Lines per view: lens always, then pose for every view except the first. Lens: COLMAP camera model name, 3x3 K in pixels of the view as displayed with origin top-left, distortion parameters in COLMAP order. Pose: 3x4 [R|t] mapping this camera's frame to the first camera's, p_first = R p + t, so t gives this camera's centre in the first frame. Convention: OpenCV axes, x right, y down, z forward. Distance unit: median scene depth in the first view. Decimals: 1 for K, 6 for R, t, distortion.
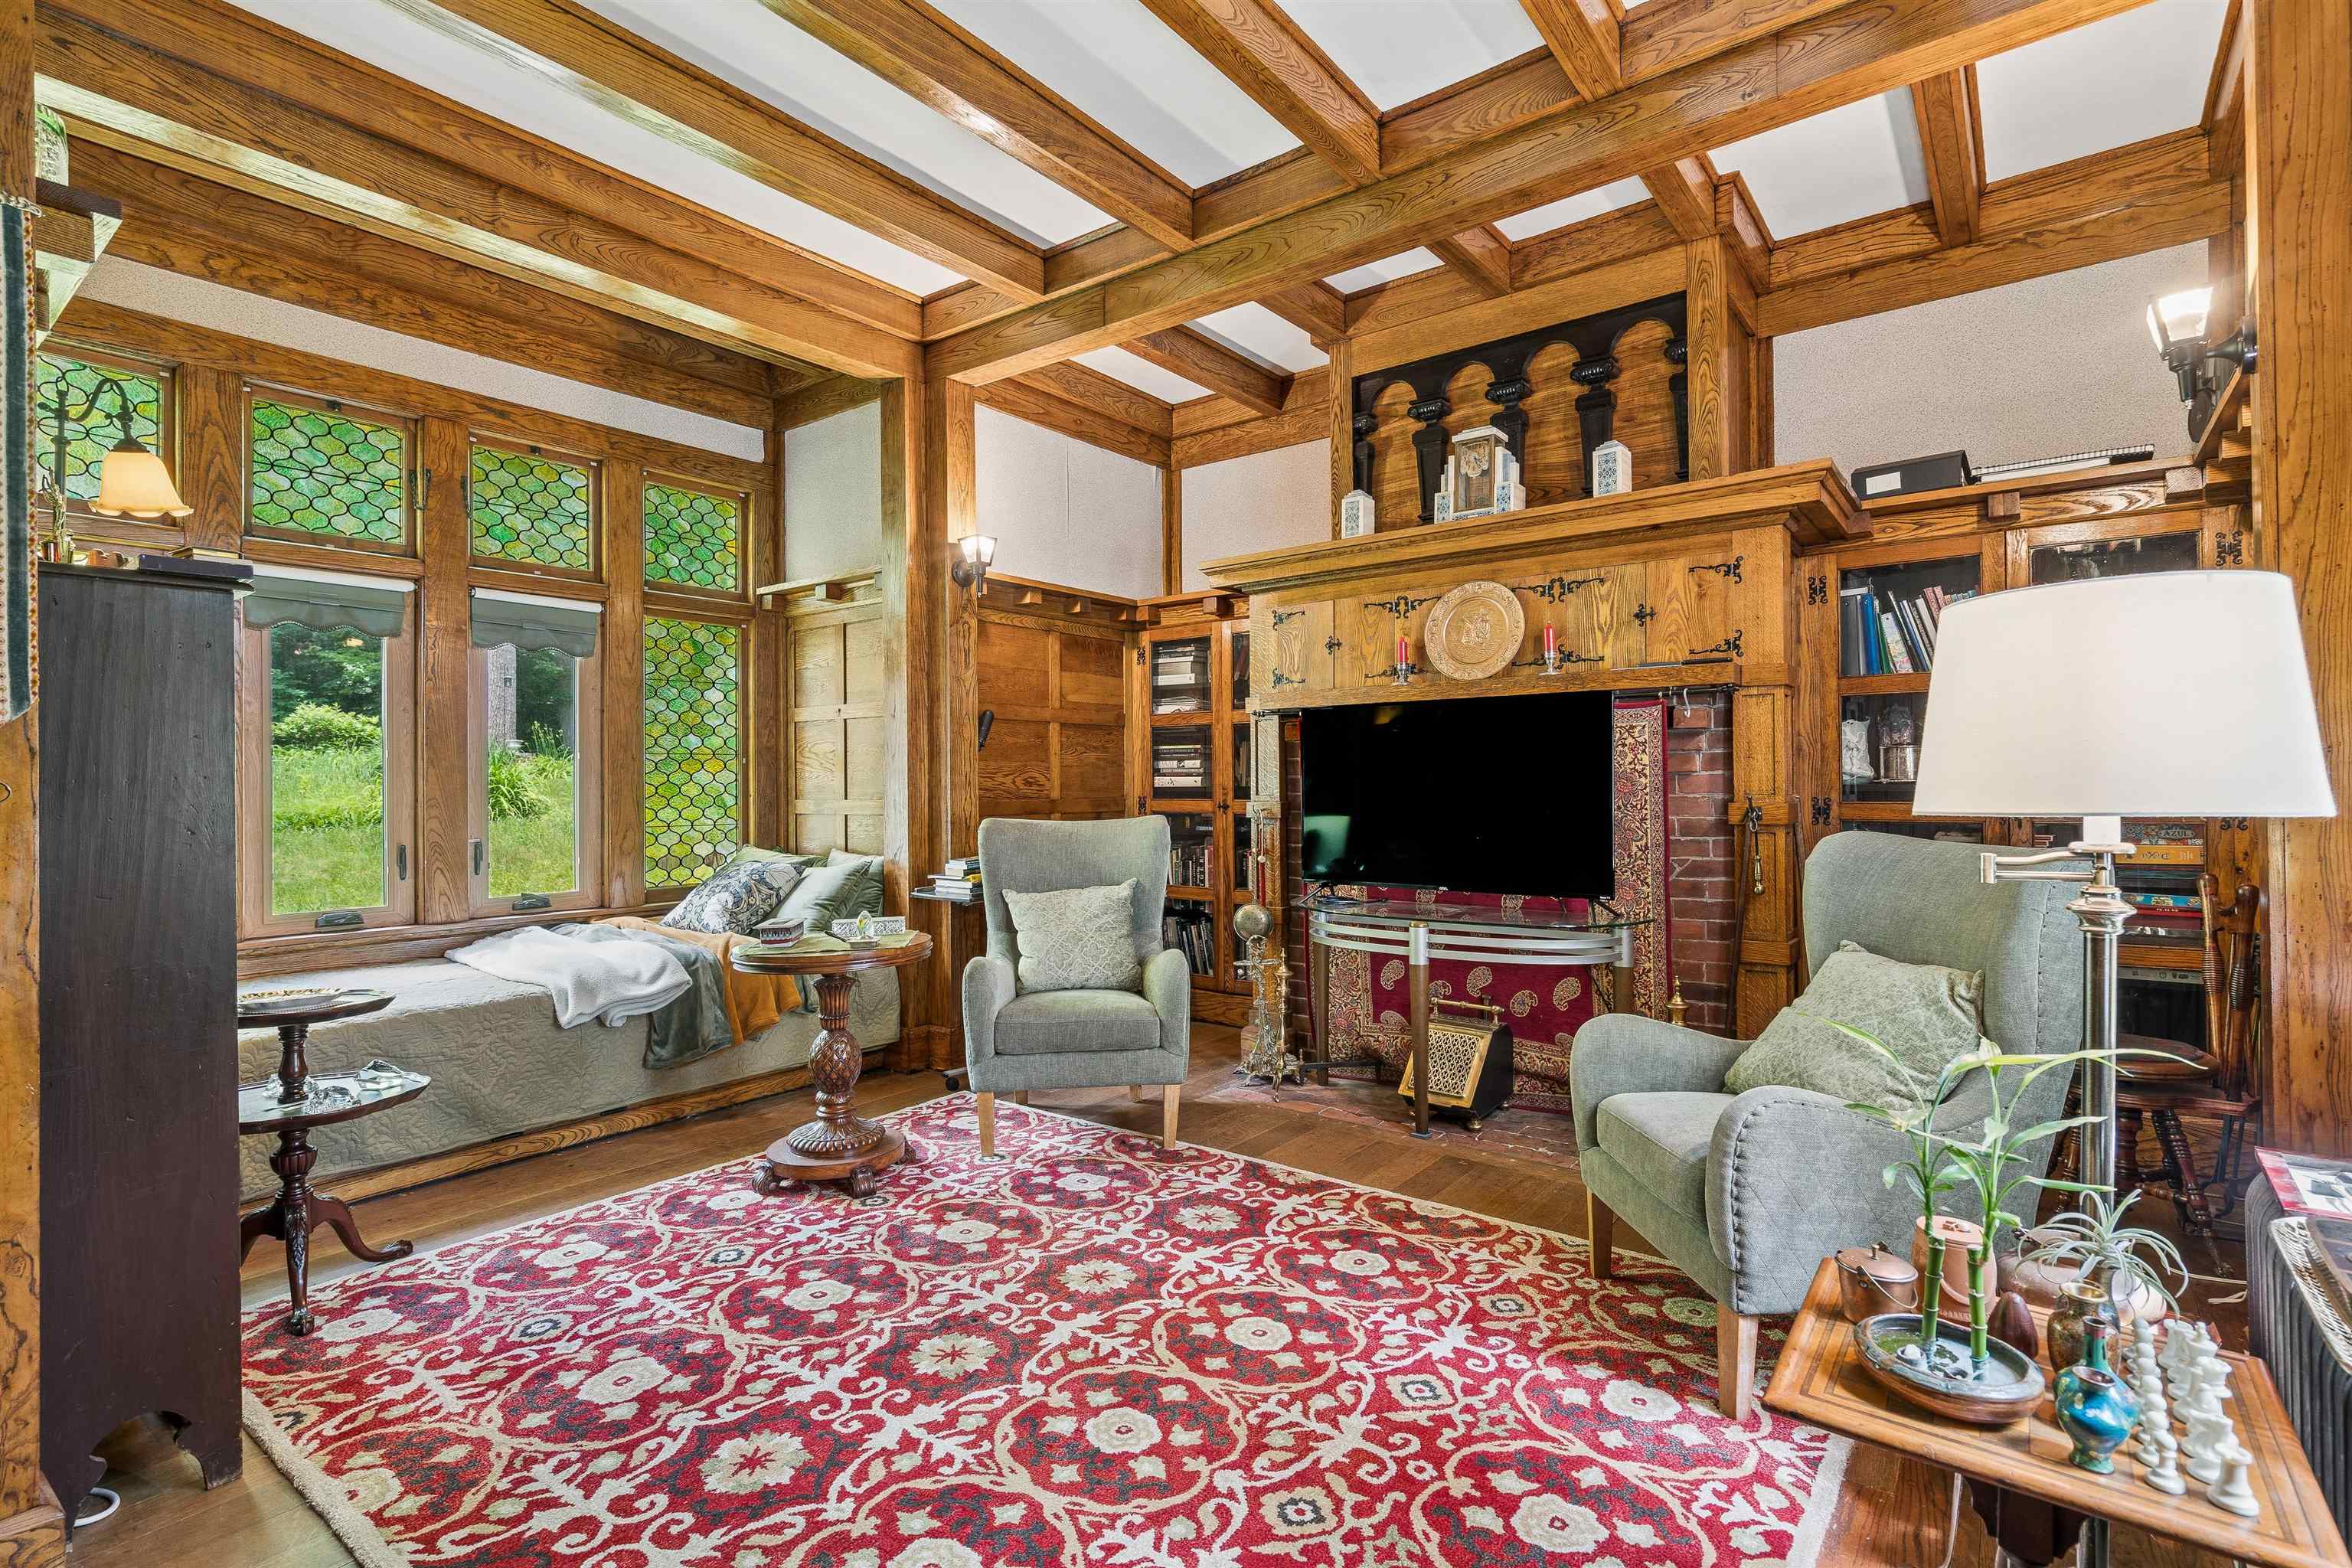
lens RADIAL K [[1116.7, 0, 1170.4], [0, 1116.7, 777.5], [0, 0, 1]] dist [-0.005766, -0.000145]
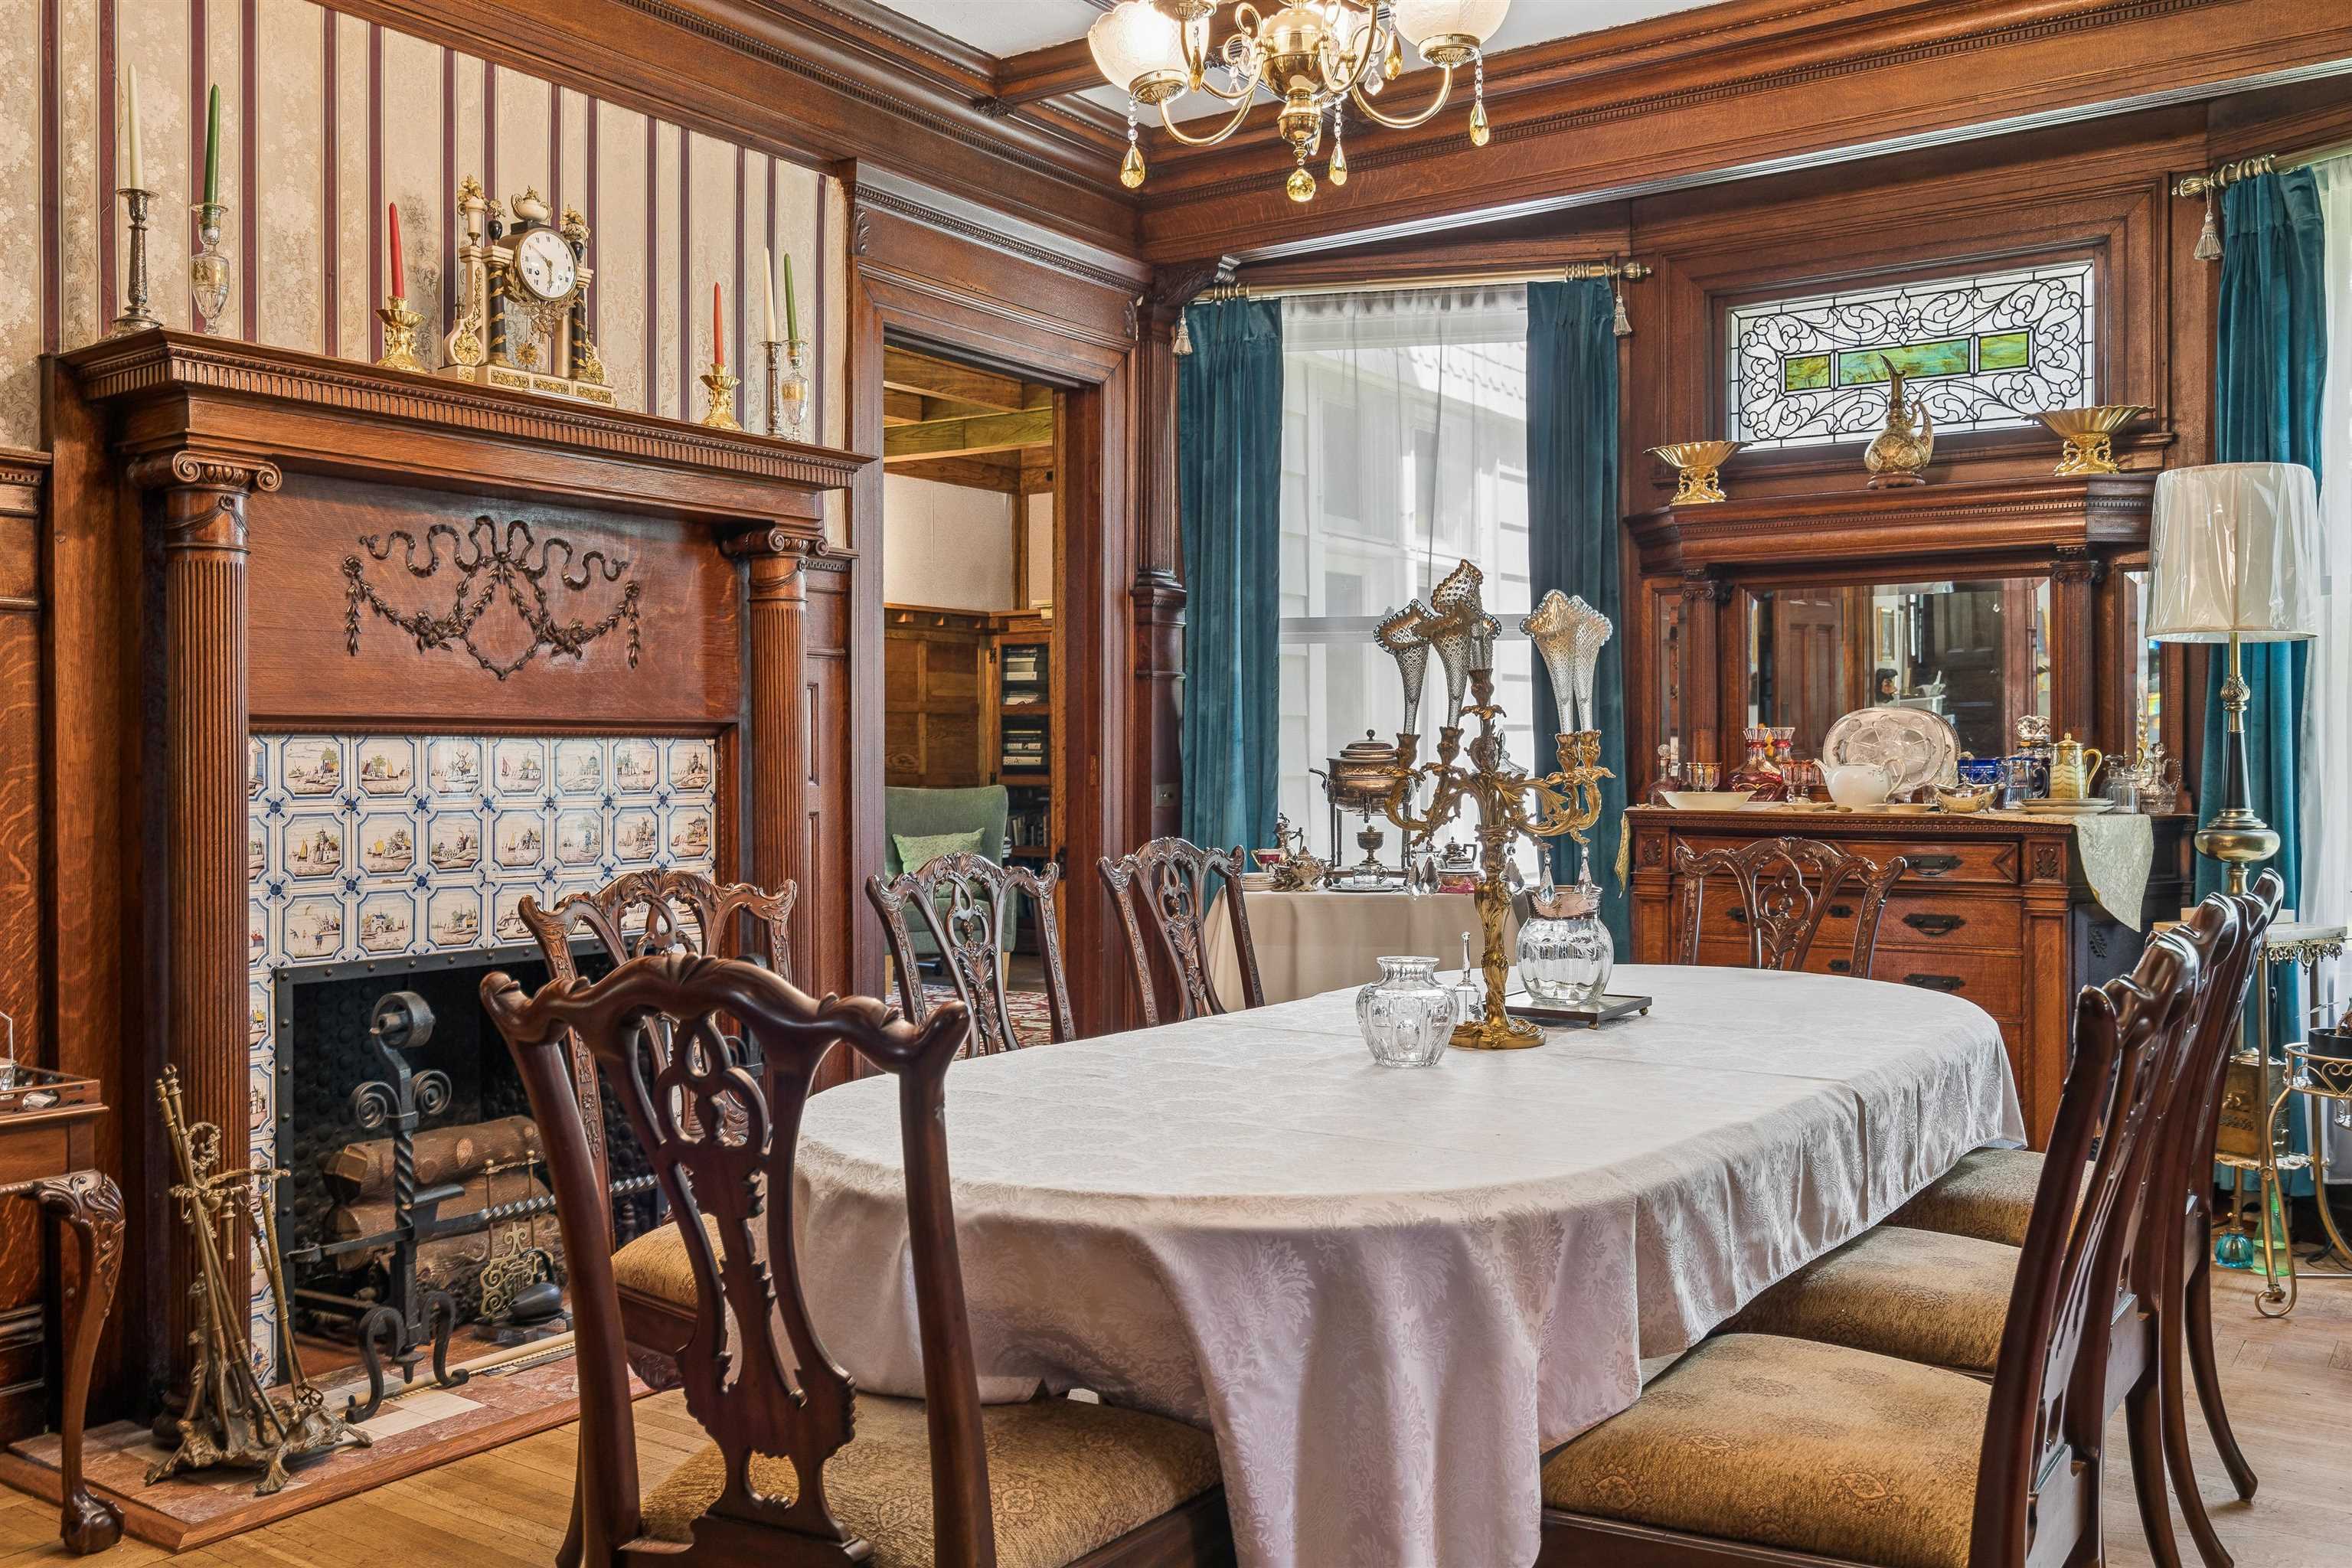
lens RADIAL K [[2031.3, 0, 1175.0], [0, 2031.3, 776.9], [0, 0, 1]] dist [-0.000223, 0.000232]
pose [[0.998664, 0.003529, 0.051547, 0.059046], [-0.004078, 0.999936, 0.010553, -0.002576], [-0.051506, -0.010749, 0.998615, -1.229323]]
